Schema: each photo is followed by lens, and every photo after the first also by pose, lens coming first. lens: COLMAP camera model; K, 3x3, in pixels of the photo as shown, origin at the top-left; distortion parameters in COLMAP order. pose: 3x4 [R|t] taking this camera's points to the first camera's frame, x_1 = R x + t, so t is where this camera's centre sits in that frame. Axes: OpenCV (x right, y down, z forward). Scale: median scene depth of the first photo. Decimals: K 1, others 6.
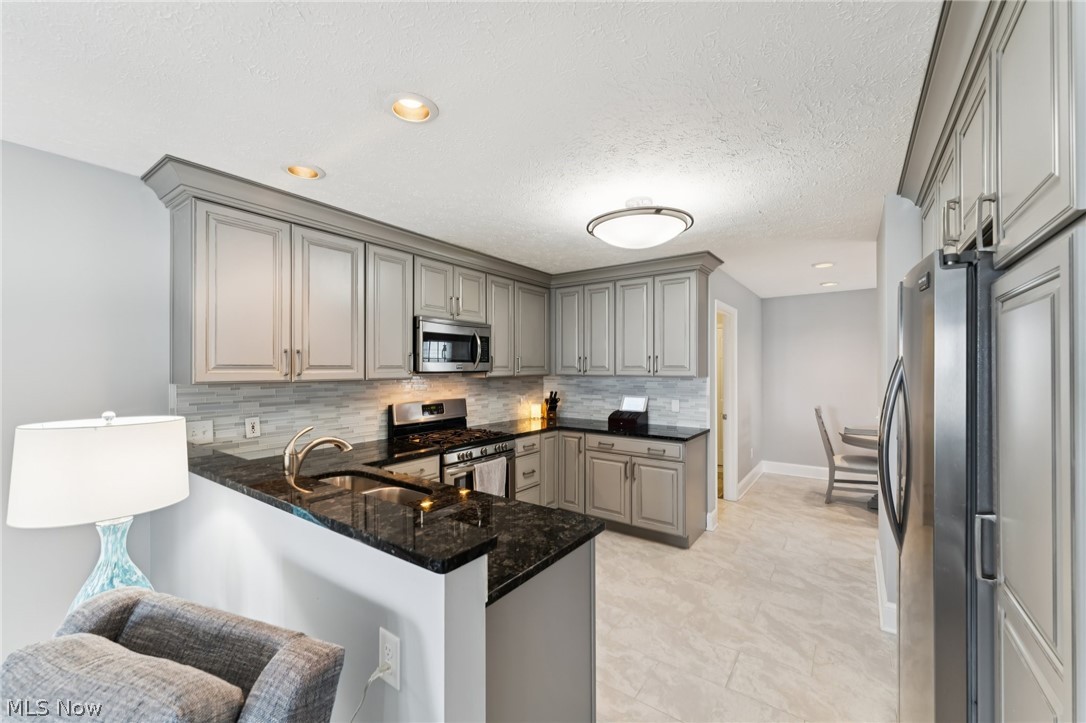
lens RADIAL K [[434.8, 0, 547.0], [0, 434.8, 364.8], [0, 0, 1]] dist [-0.000922, 0.000706]
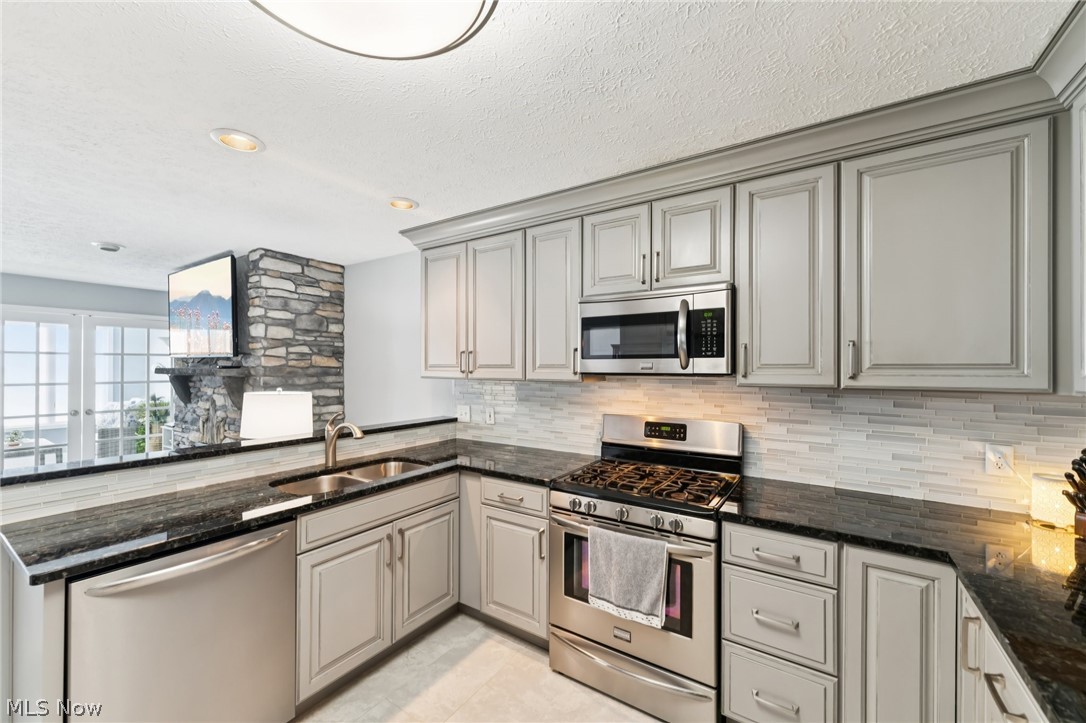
lens RADIAL K [[434.8, 0, 543.0], [0, 434.8, 361.3], [0, 0, 1]] dist [-0.000922, 0.000706]
pose [[0.030066, -0.013483, -0.999457, 0.379026], [0.001474, 0.999909, -0.013445, 0.005887], [0.999547, -0.001069, 0.030083, 0.779188]]
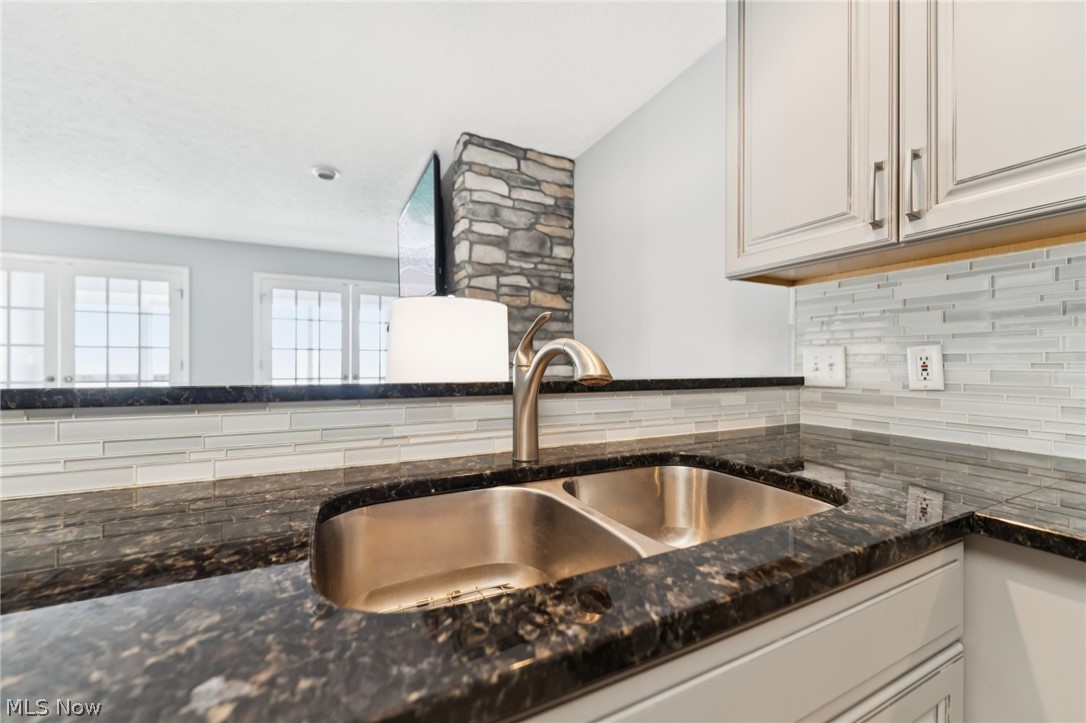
lens RADIAL K [[434.8, 0, 549.1], [0, 434.8, 361.8], [0, 0, 1]] dist [-0.000922, 0.000706]
pose [[-0.455451, -0.005189, -0.890246, -0.073378], [-0.005636, 0.999980, -0.002945, 0.099135], [0.890243, 0.003676, -0.455471, 0.603351]]
